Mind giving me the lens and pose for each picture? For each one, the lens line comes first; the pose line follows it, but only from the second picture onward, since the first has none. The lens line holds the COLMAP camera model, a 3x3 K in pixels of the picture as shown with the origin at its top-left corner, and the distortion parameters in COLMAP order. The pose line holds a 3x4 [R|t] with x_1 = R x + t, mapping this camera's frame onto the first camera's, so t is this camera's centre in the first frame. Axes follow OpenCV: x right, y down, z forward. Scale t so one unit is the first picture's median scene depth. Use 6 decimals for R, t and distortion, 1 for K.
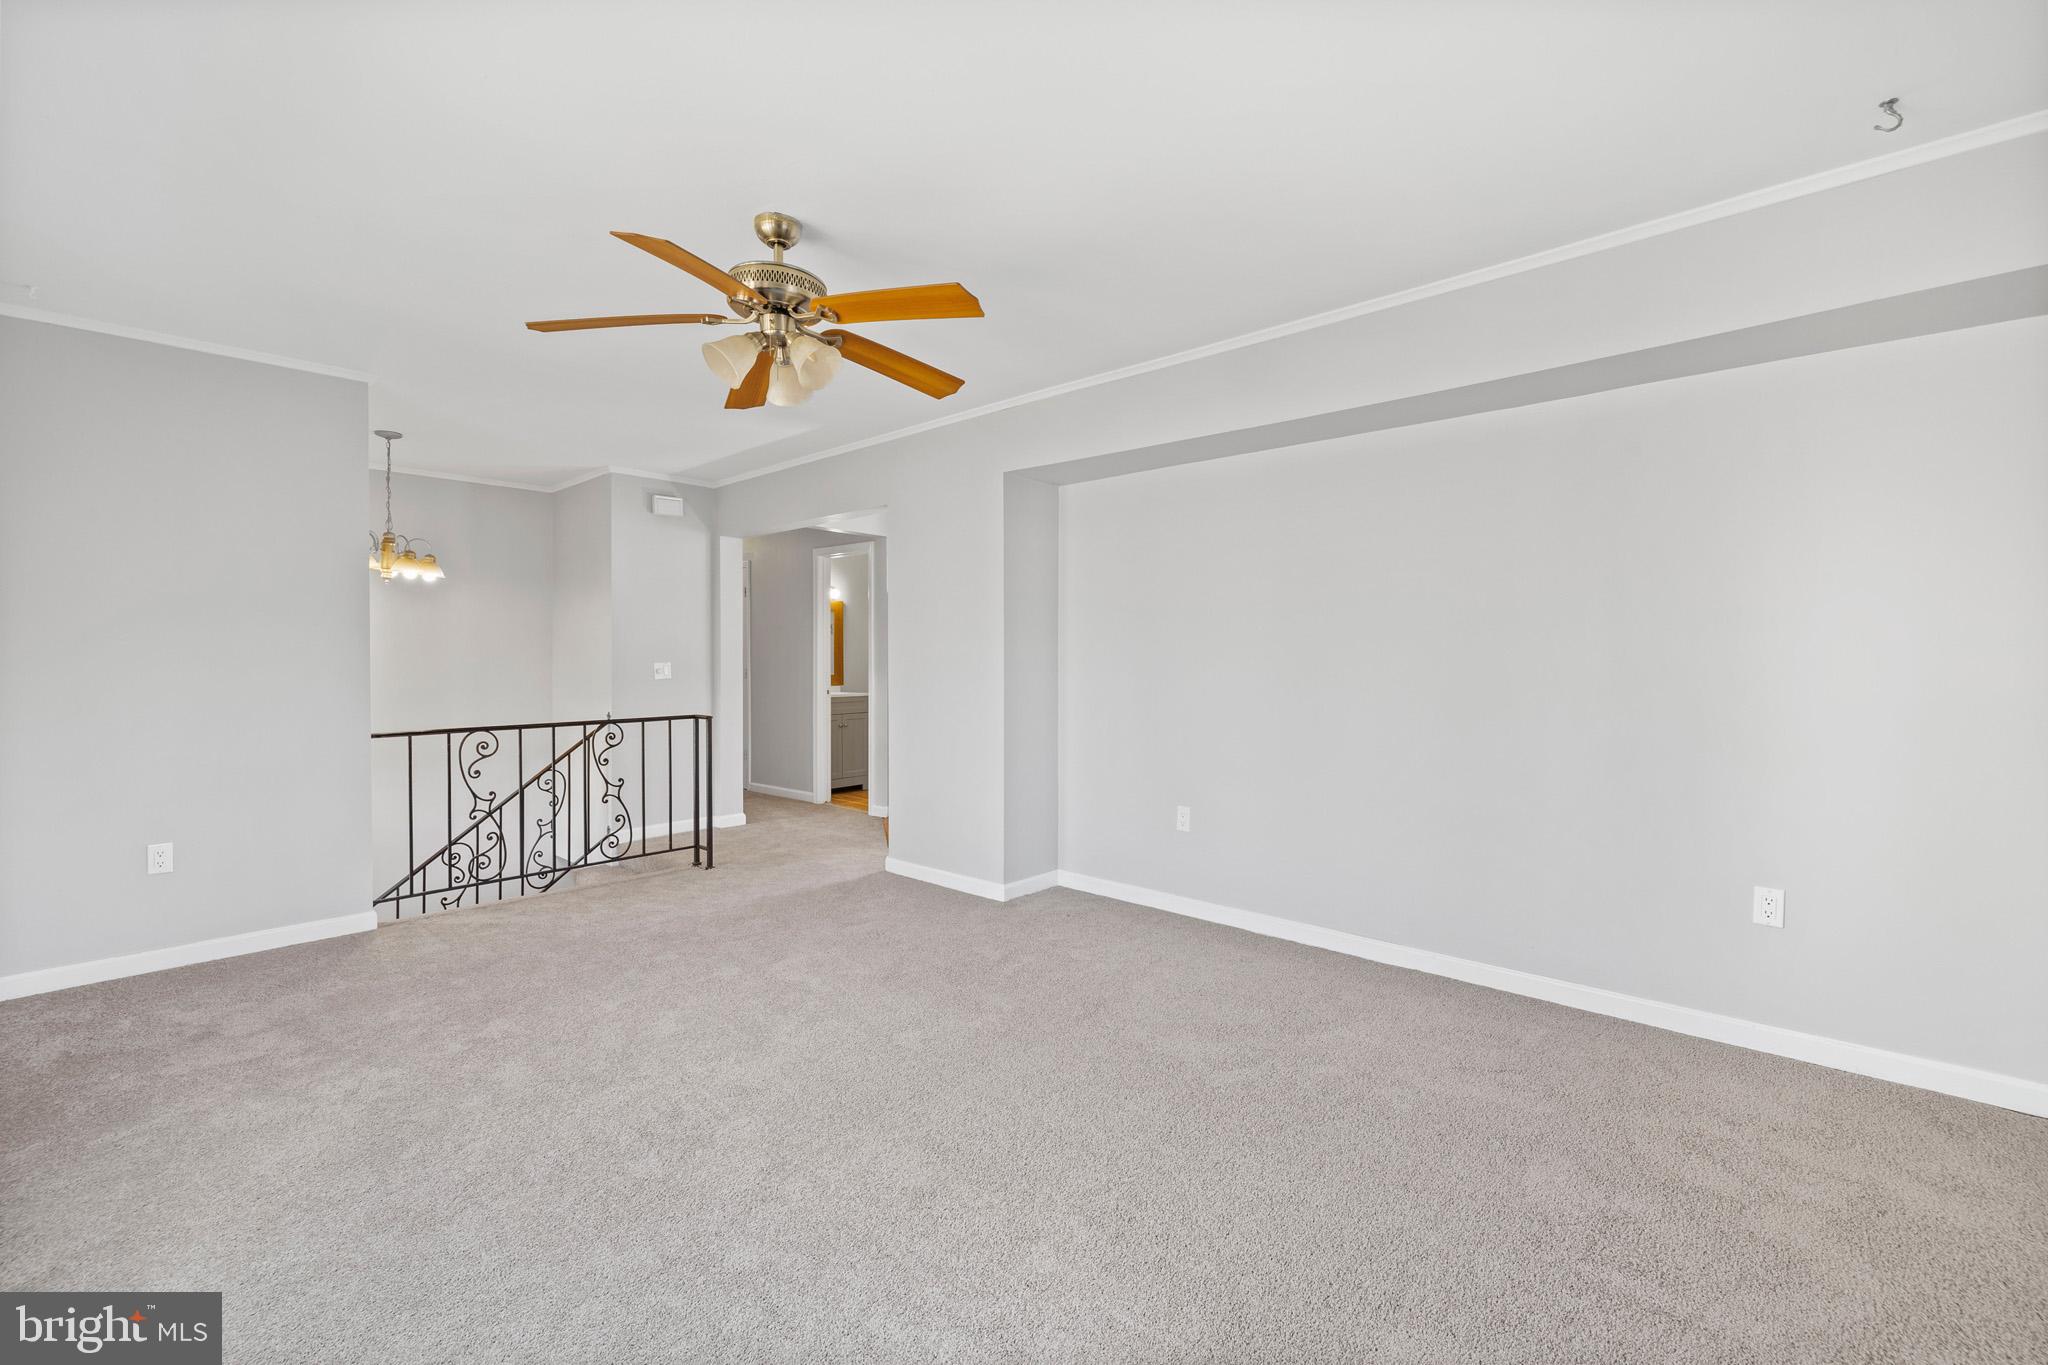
lens RADIAL K [[865.1, 0, 1024.1], [0, 865.1, 661.7], [0, 0, 1]] dist [-0.003205, -0.000473]
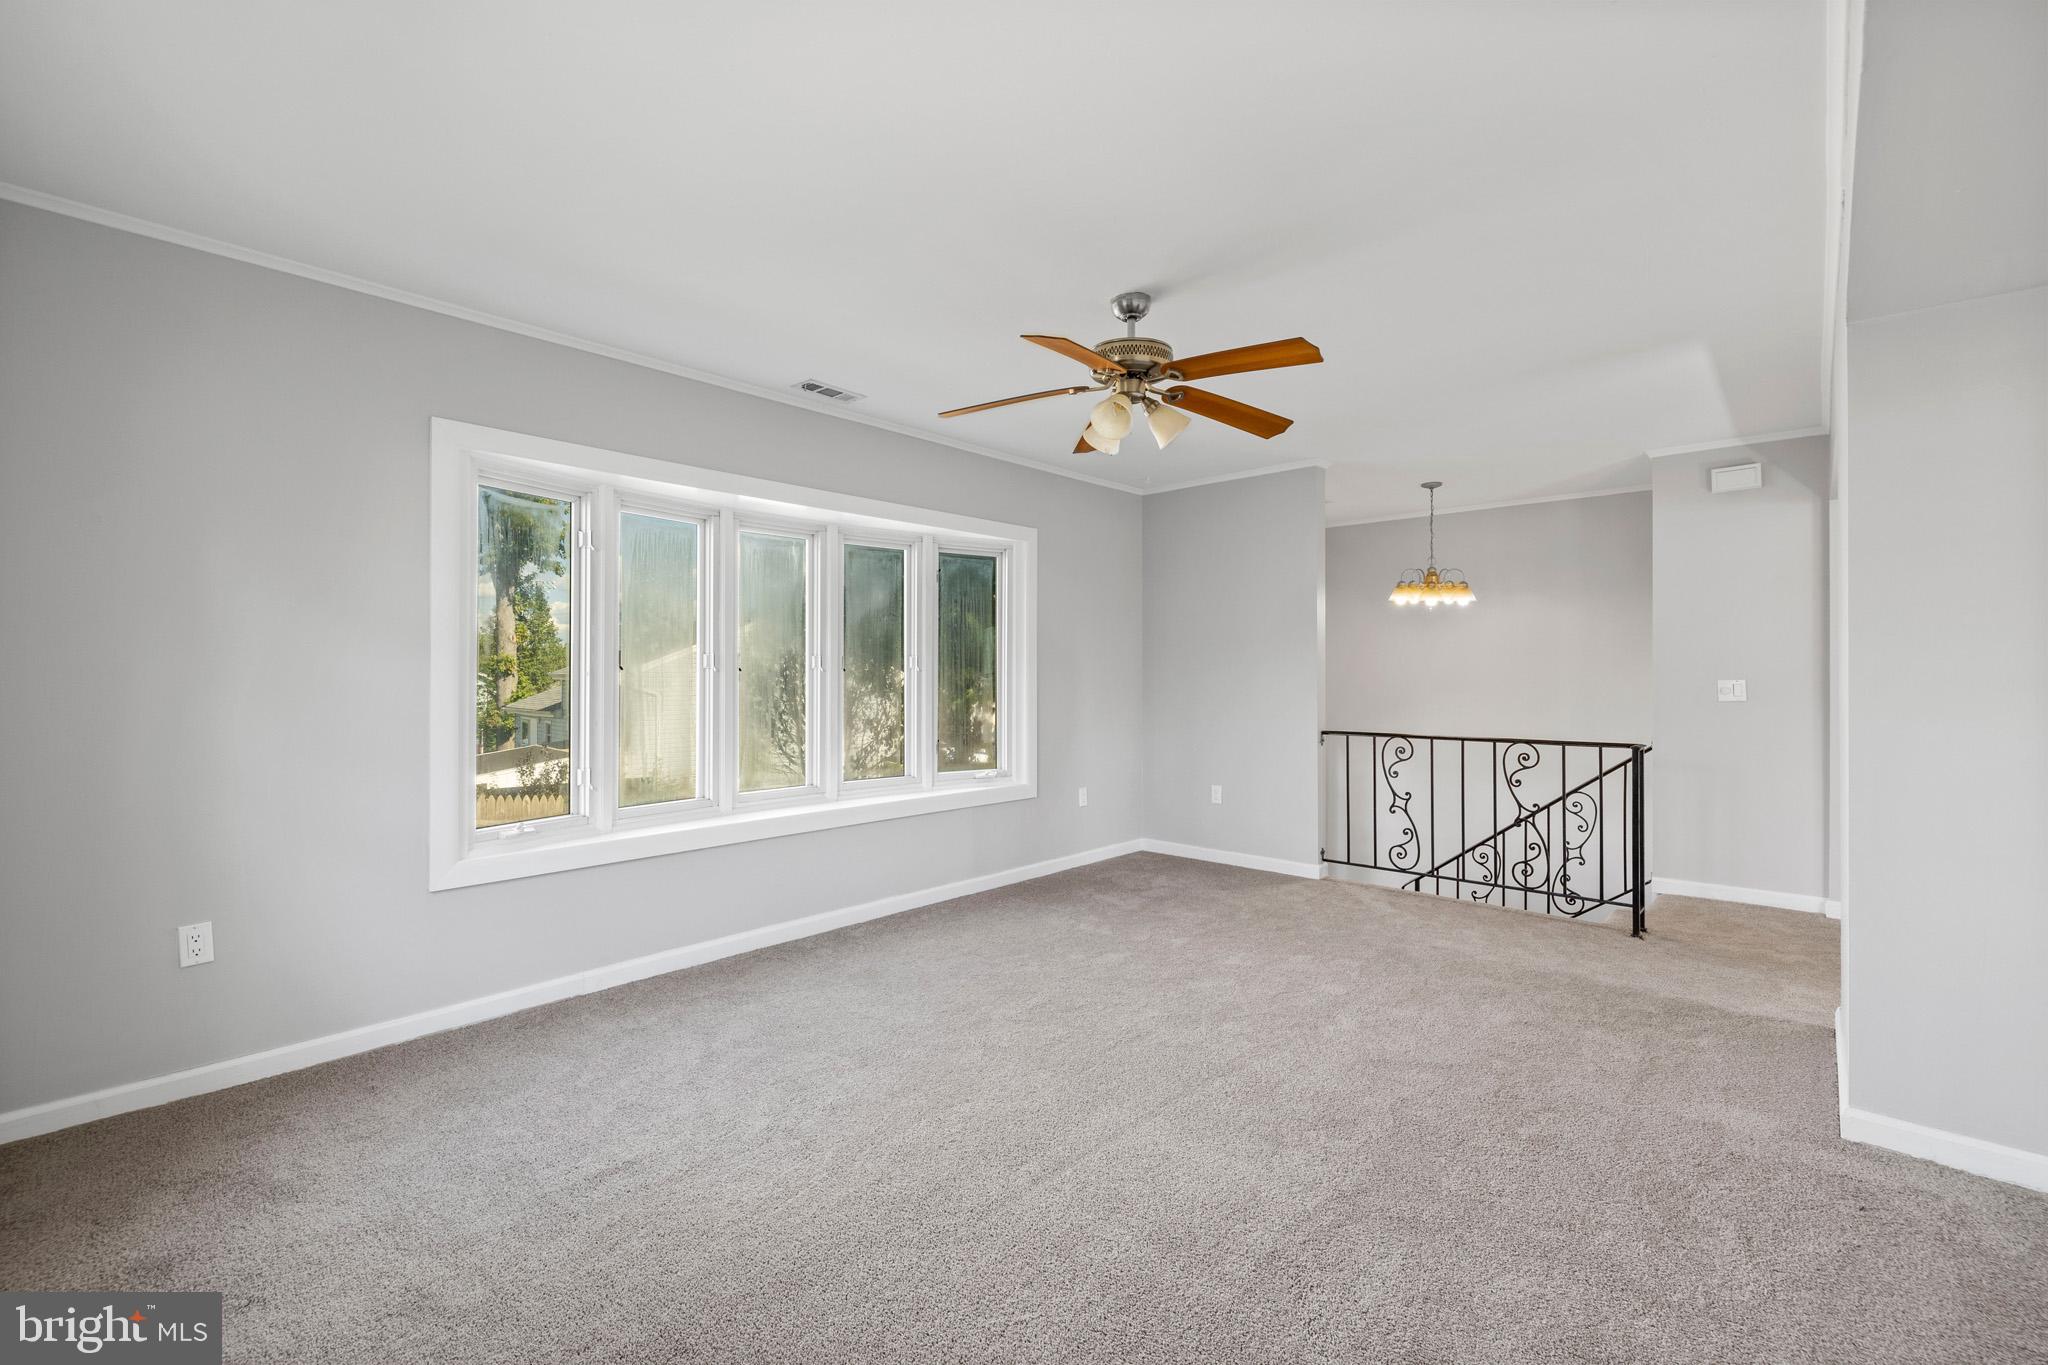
lens RADIAL K [[865.1, 0, 1024.6], [0, 865.1, 681.3], [0, 0, 1]] dist [-0.003205, -0.000473]
pose [[-0.024338, 0.014381, -0.999600, 0.468587], [-0.002300, 0.999893, 0.014441, -0.008712], [0.999701, 0.002650, -0.024302, 0.470060]]
